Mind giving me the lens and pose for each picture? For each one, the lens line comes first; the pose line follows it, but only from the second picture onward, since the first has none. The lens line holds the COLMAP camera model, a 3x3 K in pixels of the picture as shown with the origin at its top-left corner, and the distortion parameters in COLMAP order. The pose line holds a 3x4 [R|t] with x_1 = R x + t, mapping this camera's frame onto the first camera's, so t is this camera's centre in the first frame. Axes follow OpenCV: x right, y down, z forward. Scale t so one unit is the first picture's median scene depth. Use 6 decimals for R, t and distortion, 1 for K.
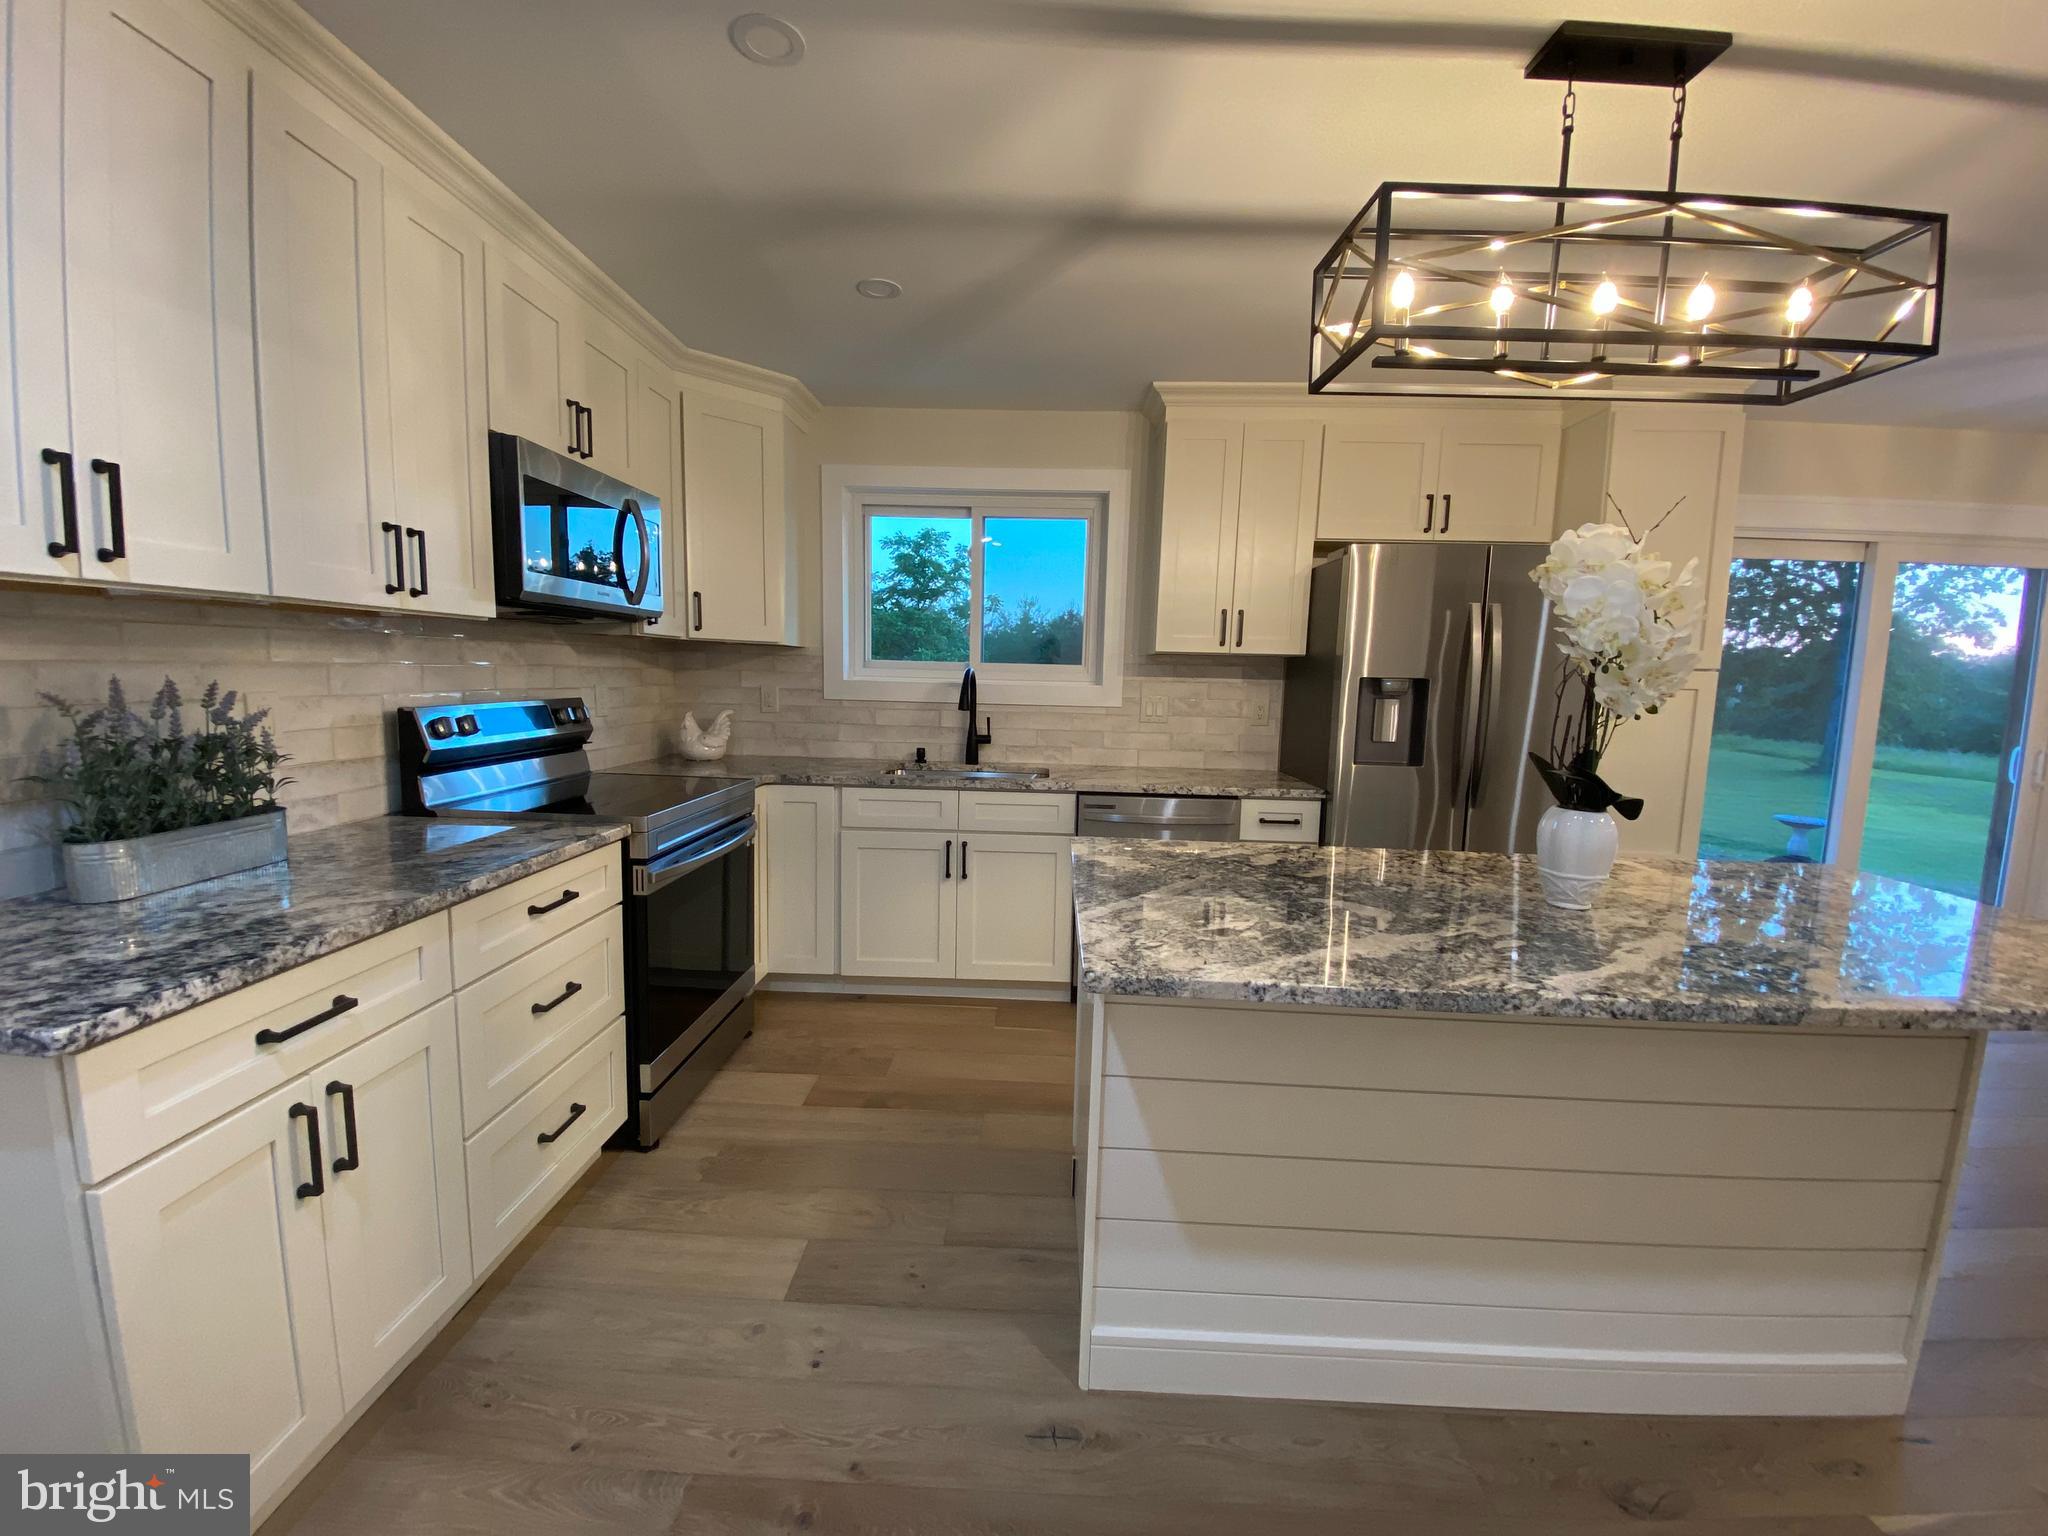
lens RADIAL K [[817.0, 0, 1004.7], [0, 817.0, 769.3], [0, 0, 1]] dist [-0.016853, -0.002368]
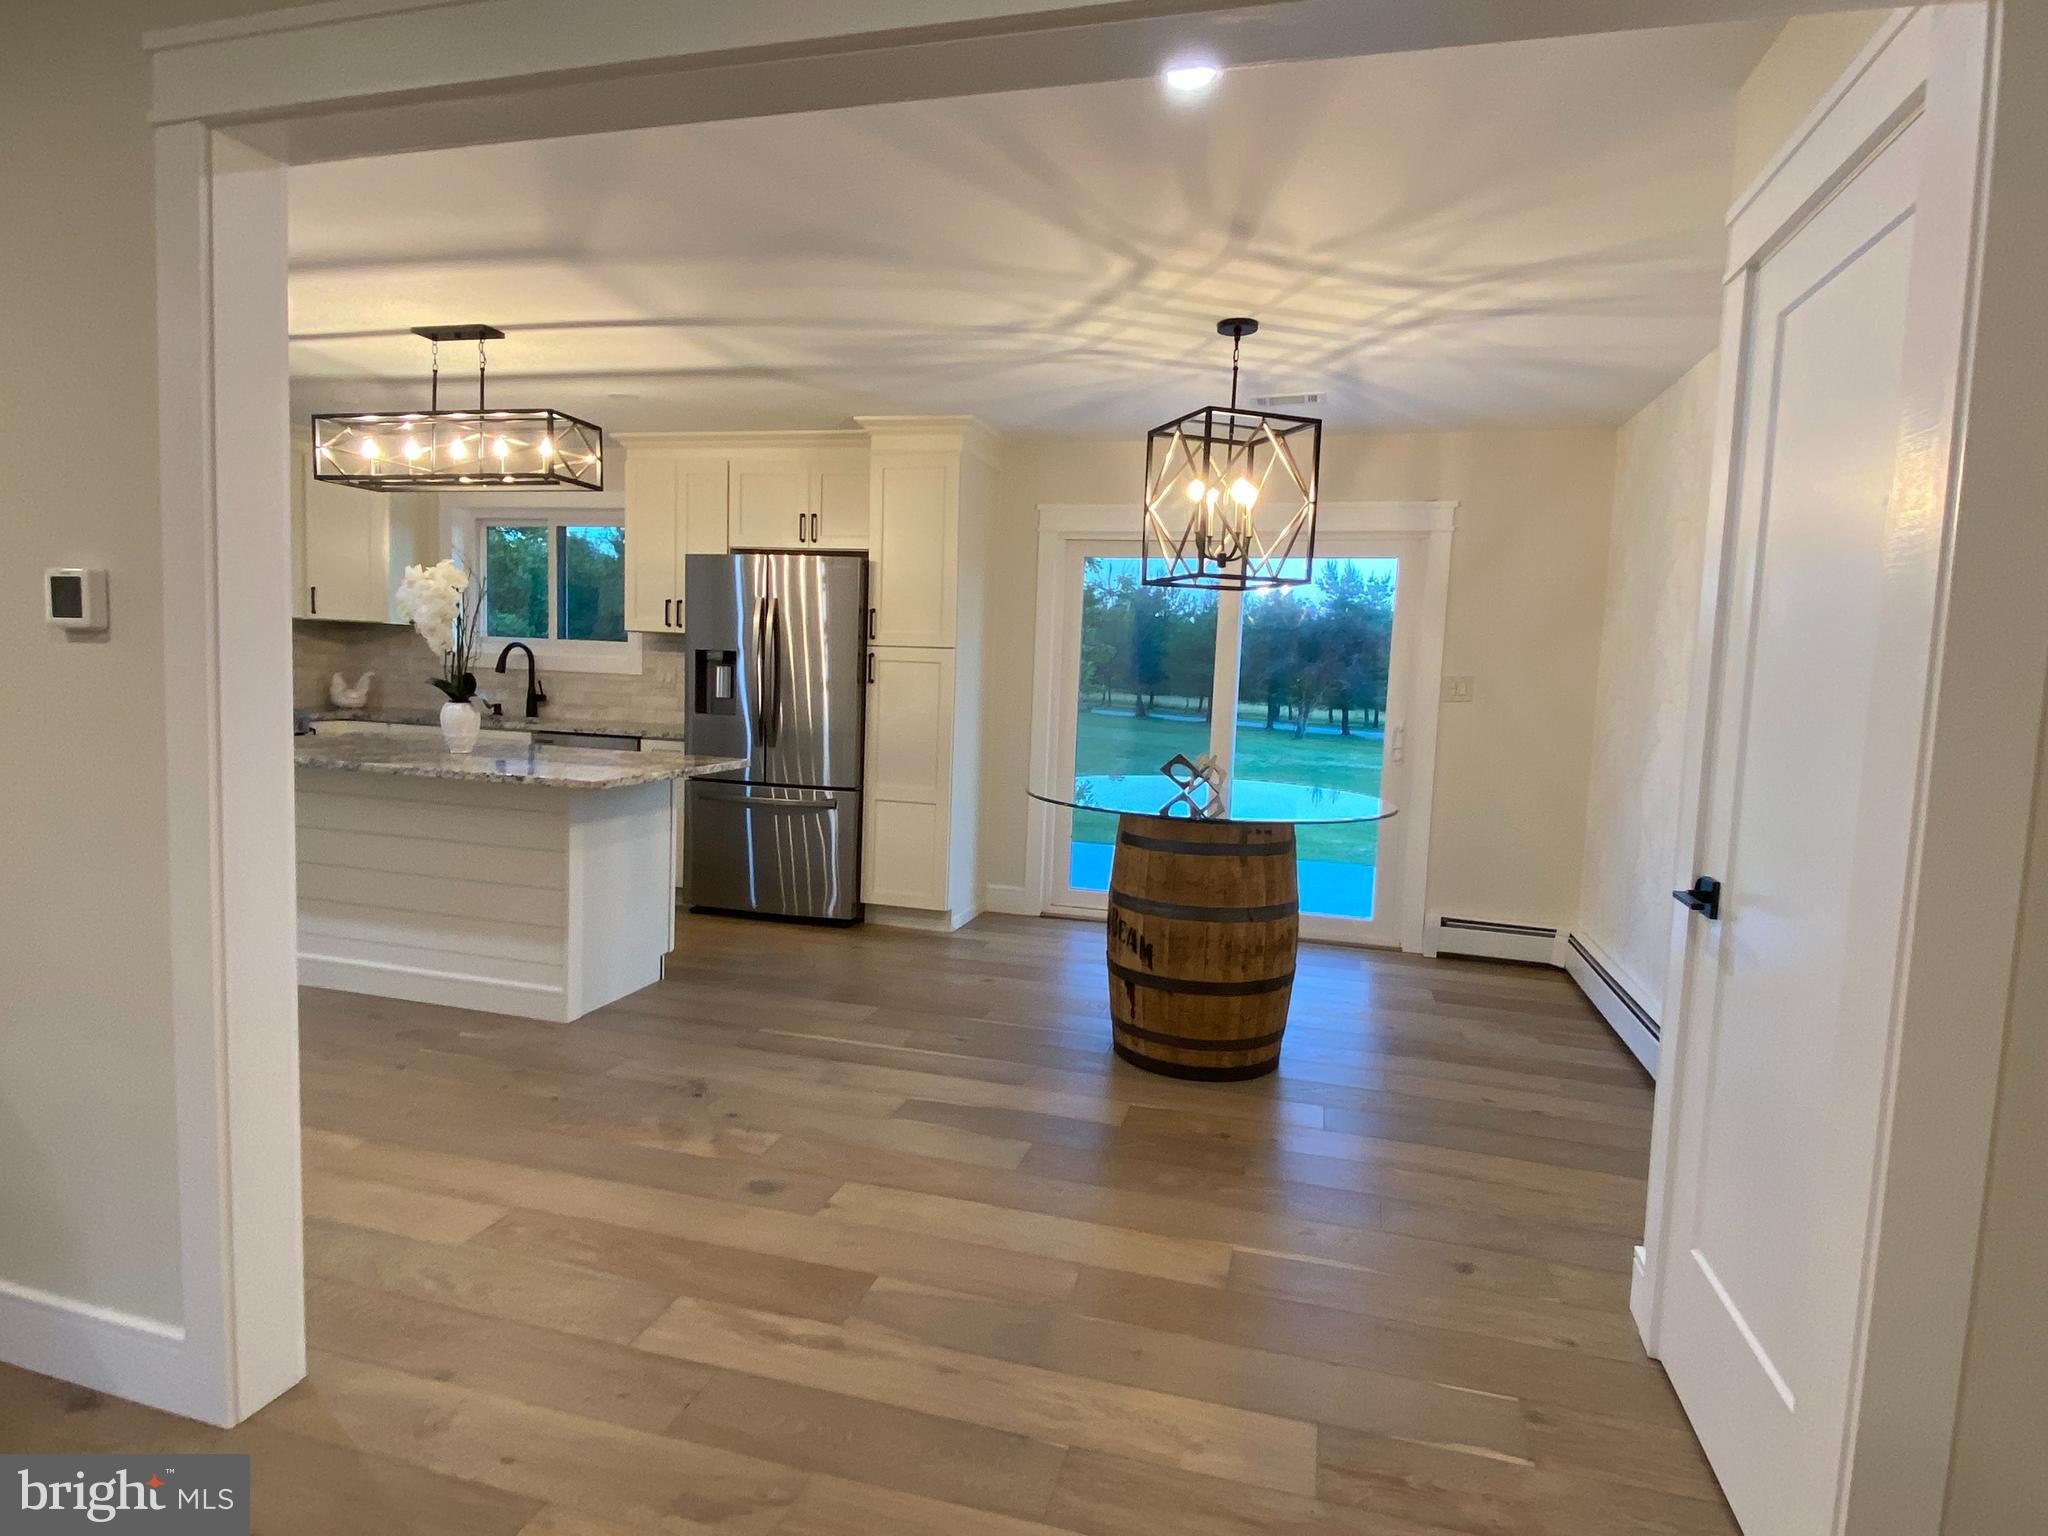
lens RADIAL K [[1122.0, 0, 1016.2], [0, 1122.0, 761.6], [0, 0, 1]] dist [0.006392, -0.000254]
pose [[0.975931, 0.035734, -0.215133, 1.249456], [-0.045177, 0.998212, -0.039135, 0.113220], [0.213350, 0.047912, 0.975800, -0.657435]]
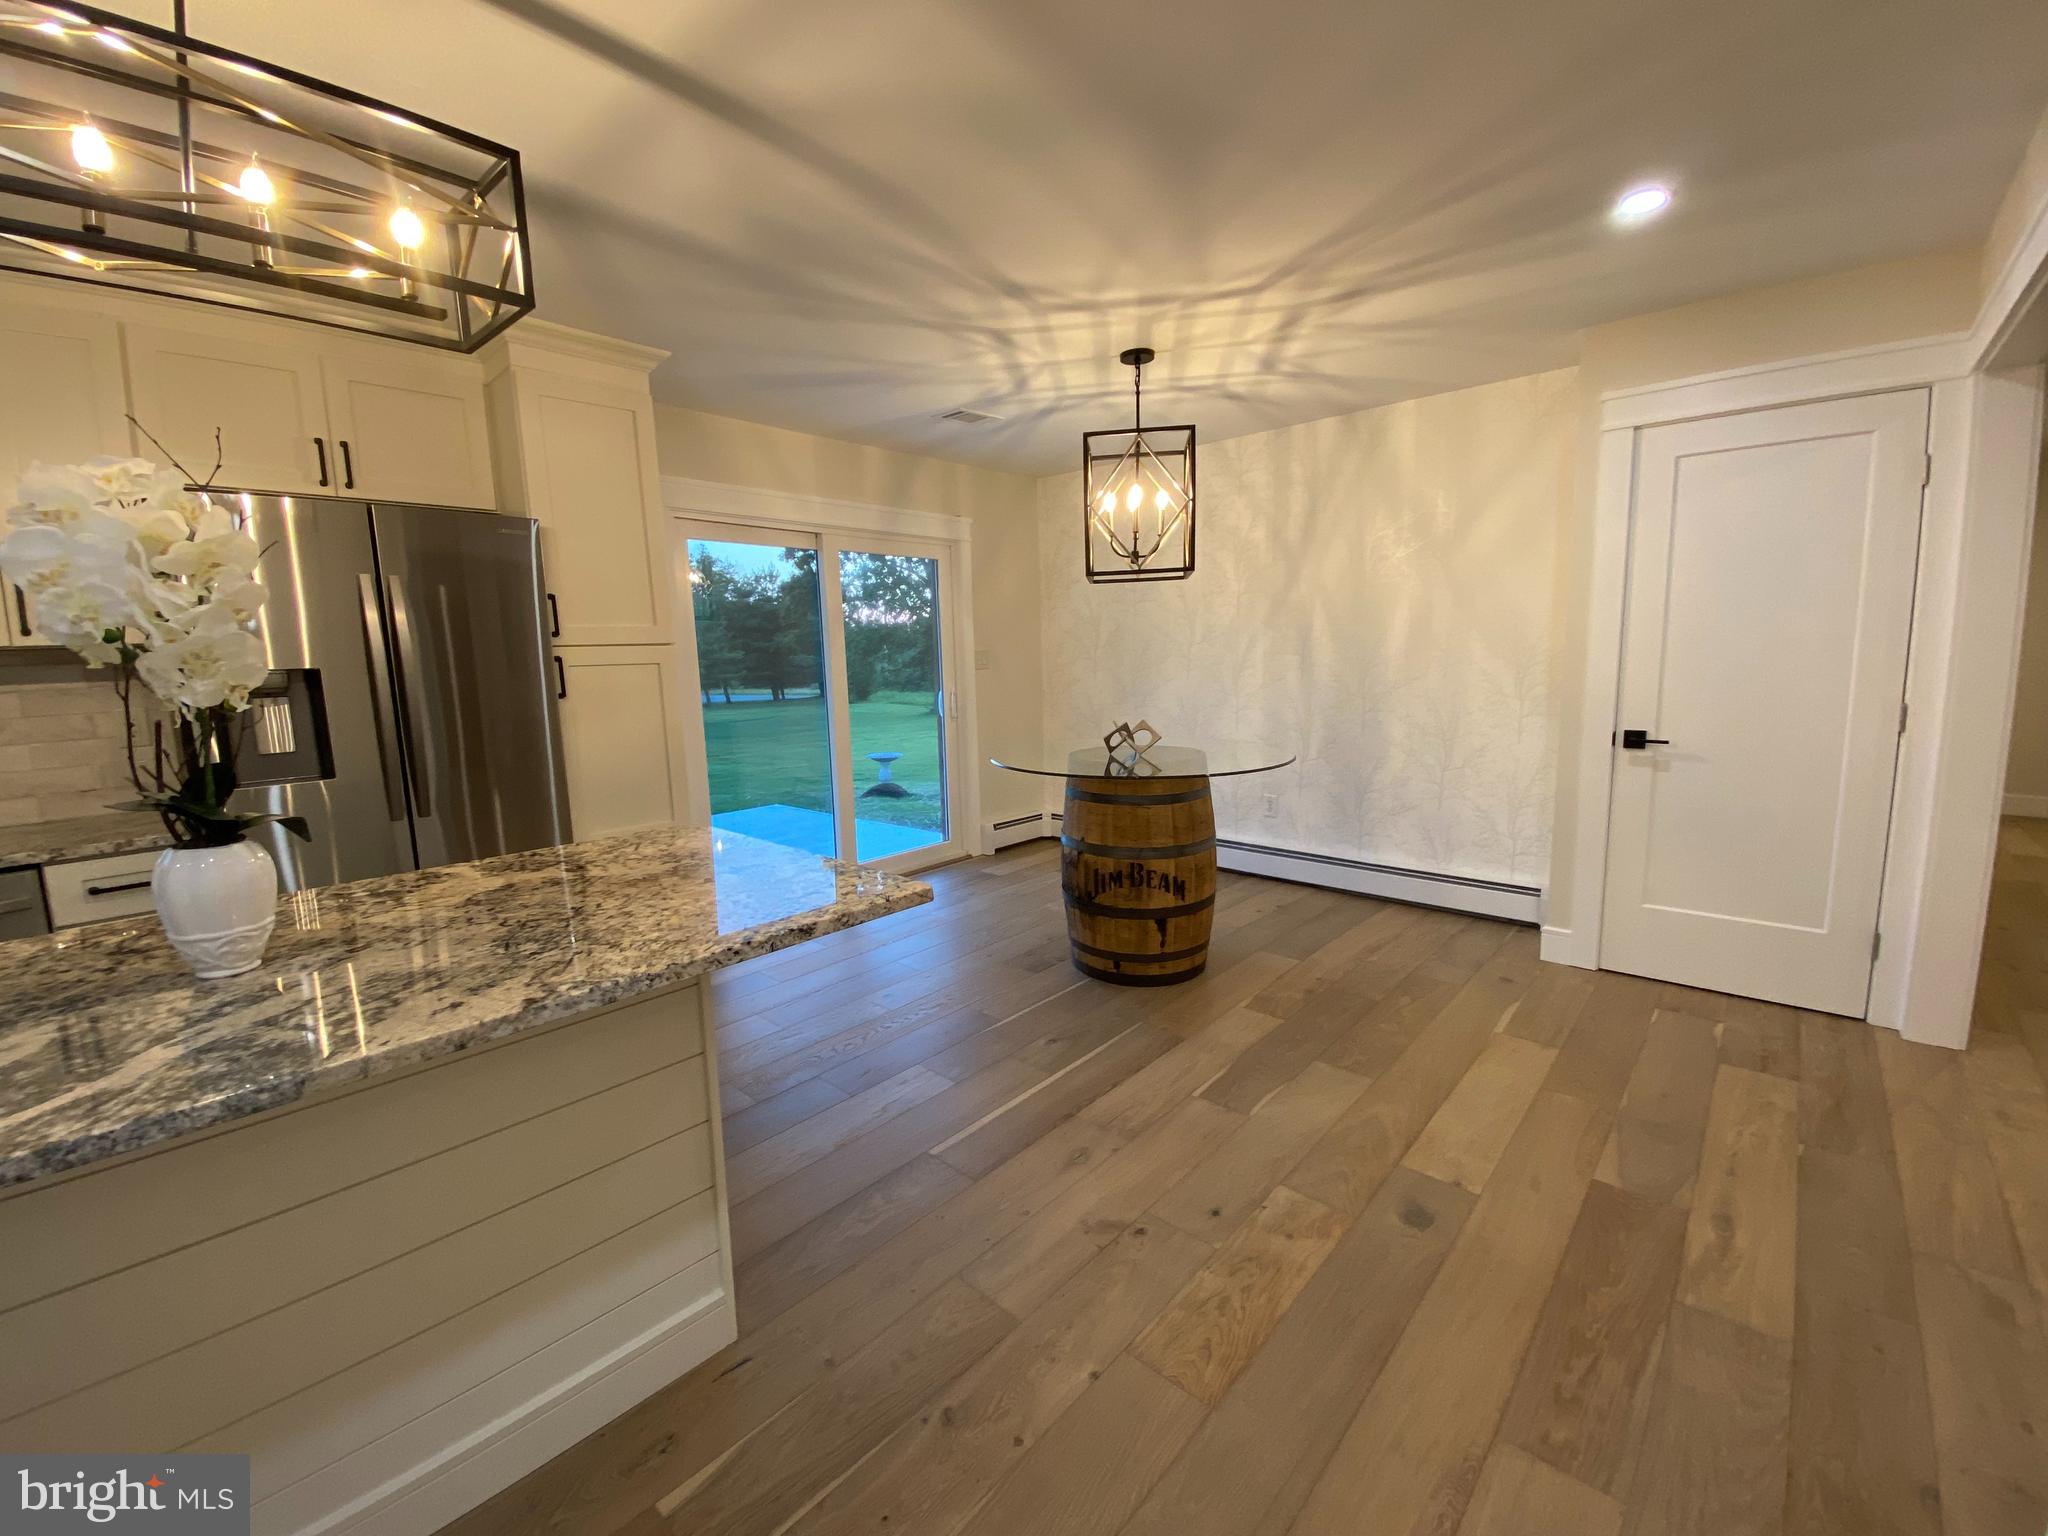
lens RADIAL K [[817.0, 0, 1014.4], [0, 817.0, 767.6], [0, 0, 1]] dist [-0.016853, -0.002368]
pose [[0.648440, -0.144406, 0.747444, 0.300381], [0.130634, 0.988387, 0.077626, 0.009539], [-0.749974, 0.047306, 0.659774, -0.019658]]
